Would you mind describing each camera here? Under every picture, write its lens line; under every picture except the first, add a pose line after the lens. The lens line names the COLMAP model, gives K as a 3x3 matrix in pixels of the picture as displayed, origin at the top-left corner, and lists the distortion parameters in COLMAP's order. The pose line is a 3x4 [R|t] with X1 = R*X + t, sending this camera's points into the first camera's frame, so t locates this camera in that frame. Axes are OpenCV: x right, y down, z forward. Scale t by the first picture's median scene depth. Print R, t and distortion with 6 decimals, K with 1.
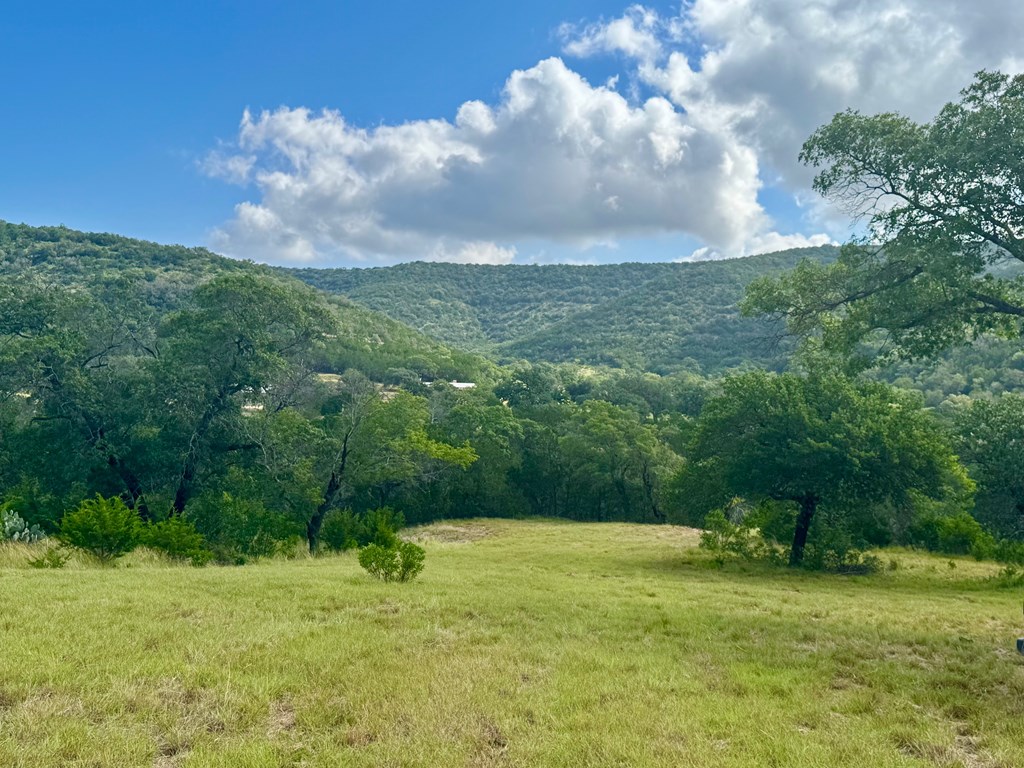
lens RADIAL K [[1119.3, 0, 512.0], [0, 1119.3, 384.0], [0, 0, 1]] dist [0.115584, 0.002498]
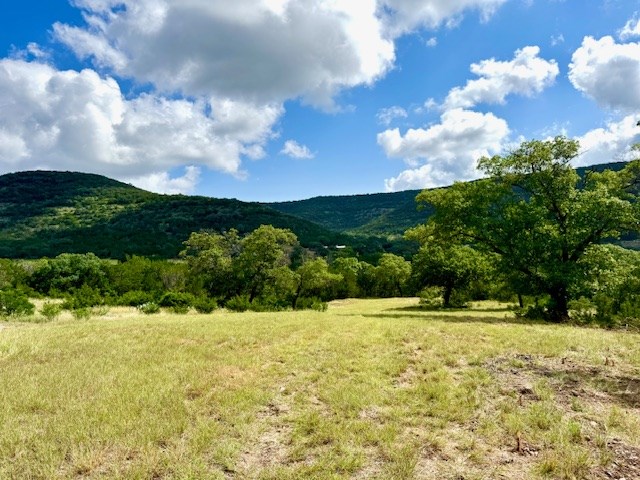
lens RADIAL K [[502.4, 0, 320.0], [0, 502.4, 240.0], [0, 0, 1]] dist [0.124722, -0.004691]
pose [[0.994232, -0.062179, -0.087385, 0.031343], [0.061898, 0.998065, -0.005920, -0.034973], [0.087584, 0.000477, 0.996157, -0.393238]]
